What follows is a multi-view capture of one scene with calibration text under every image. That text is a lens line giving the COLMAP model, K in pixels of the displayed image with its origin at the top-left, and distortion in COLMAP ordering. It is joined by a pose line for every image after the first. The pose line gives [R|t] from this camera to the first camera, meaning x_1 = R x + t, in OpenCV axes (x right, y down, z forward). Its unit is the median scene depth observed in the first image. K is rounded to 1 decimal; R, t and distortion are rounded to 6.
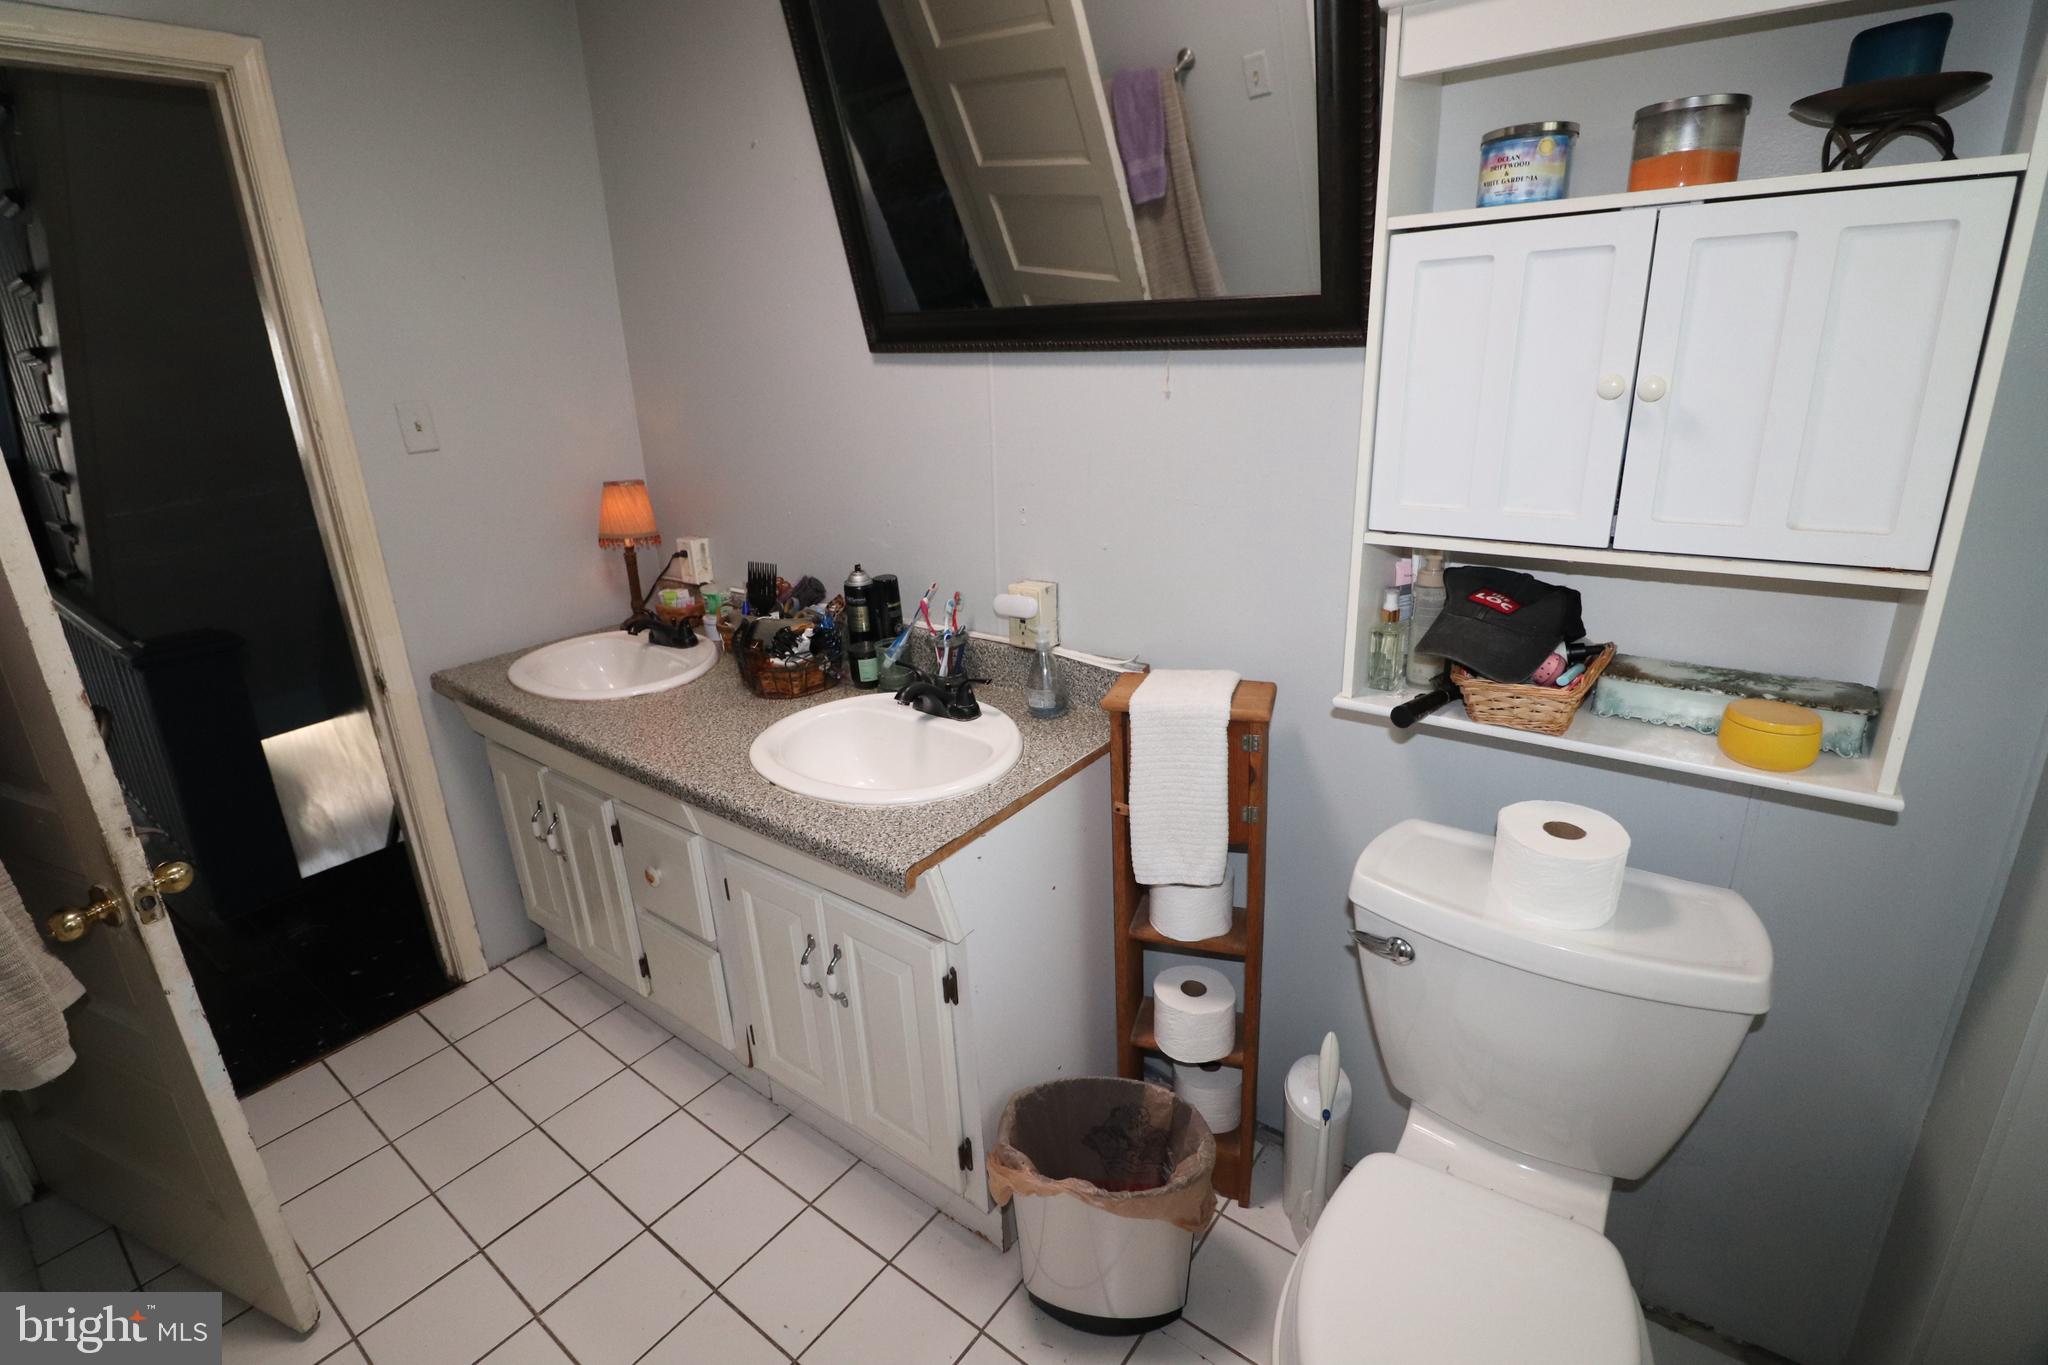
lens RADIAL K [[951.1, 0, 1020.3], [0, 951.1, 667.4], [0, 0, 1]] dist [-0.000482, -0.013520]
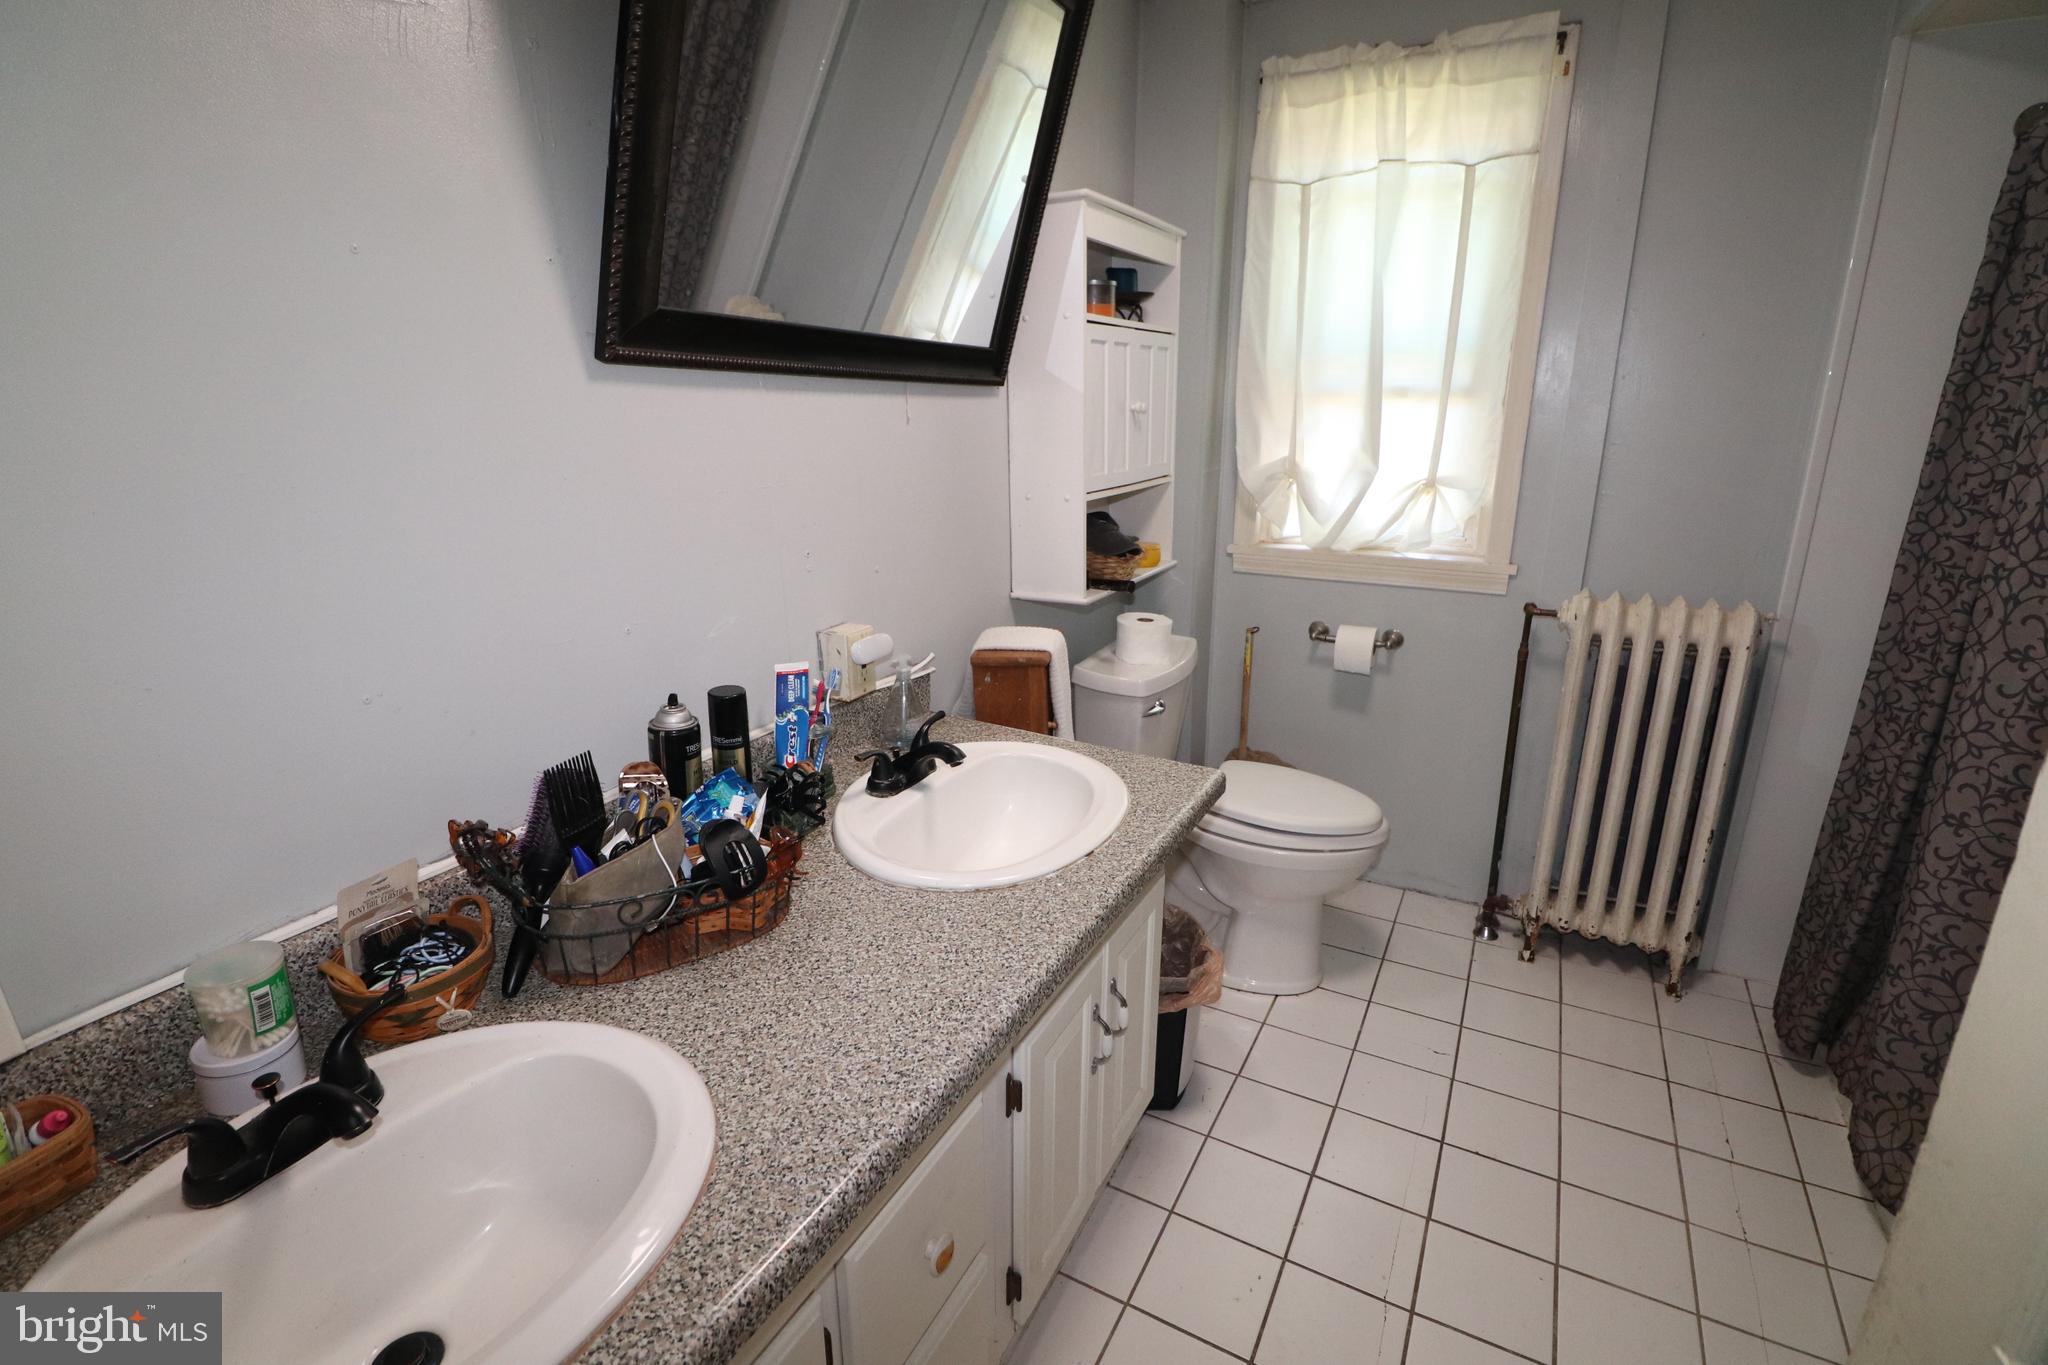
lens RADIAL K [[951.1, 0, 1020.3], [0, 951.1, 667.4], [0, 0, 1]] dist [-0.000482, -0.013520]
pose [[-0.152899, -0.233444, 0.960274, -0.908410], [0.322404, 0.906752, 0.271767, -0.249494], [-0.934172, 0.351149, -0.063378, 0.922719]]
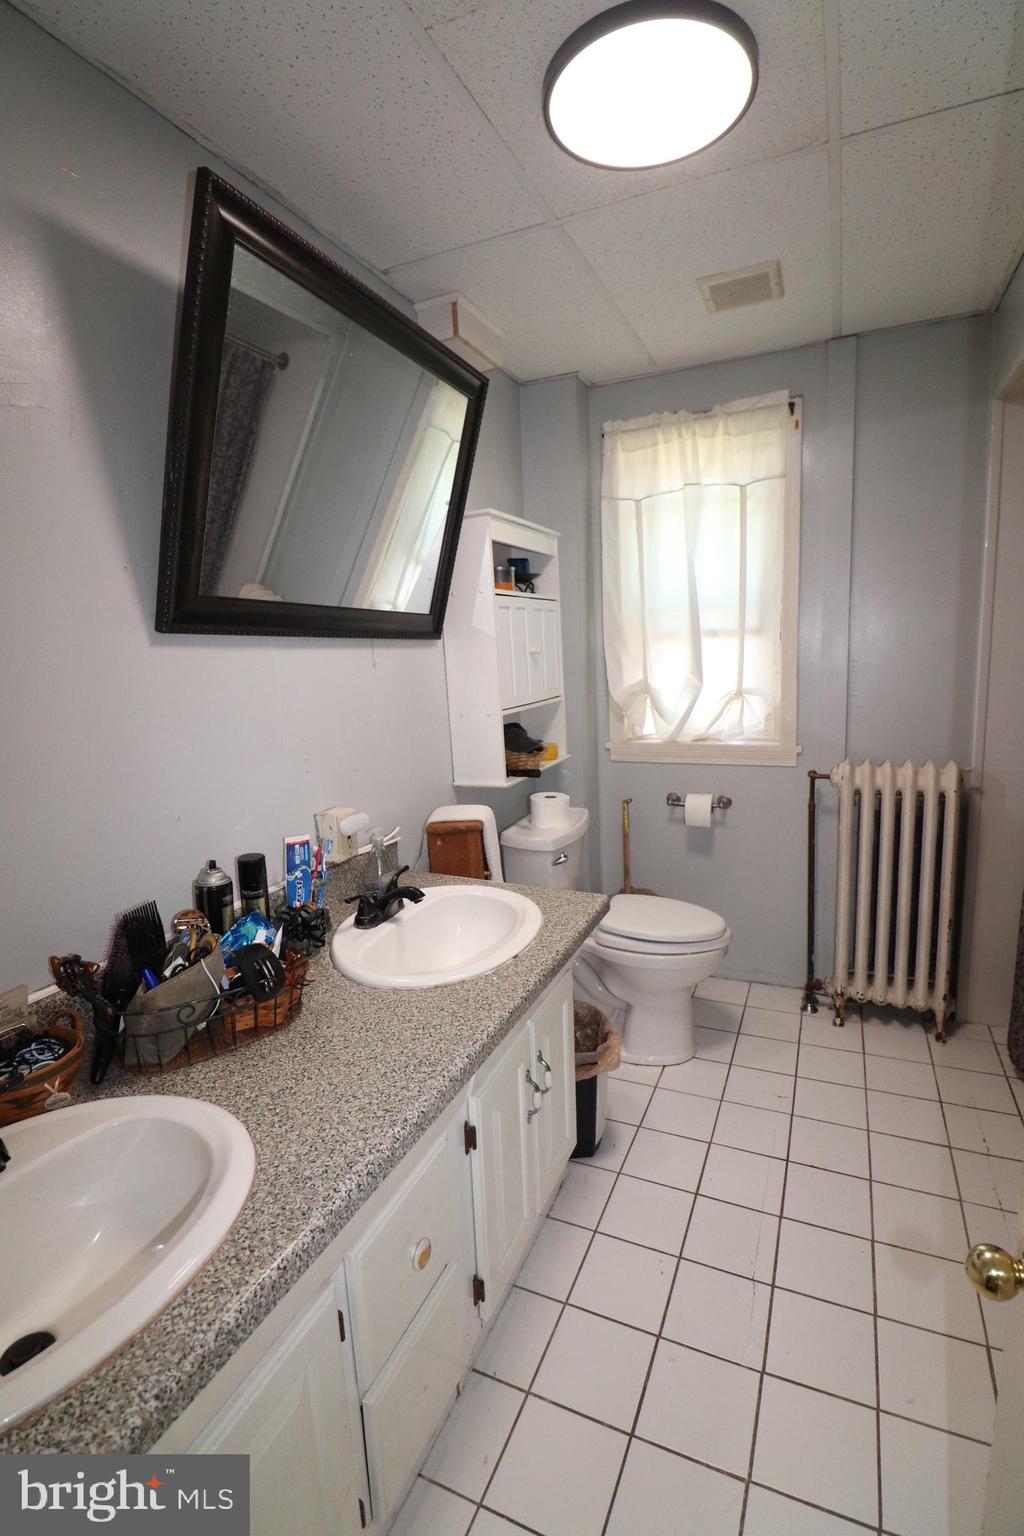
lens RADIAL K [[713.3, 0, 520.9], [0, 713.3, 761.1], [0, 0, 1]] dist [-0.000482, -0.013520]
pose [[-0.237301, -0.108090, 0.965404, -0.980204], [0.356859, 0.914607, 0.190120, -0.244317], [-0.903515, 0.389629, -0.178464, 0.927367]]
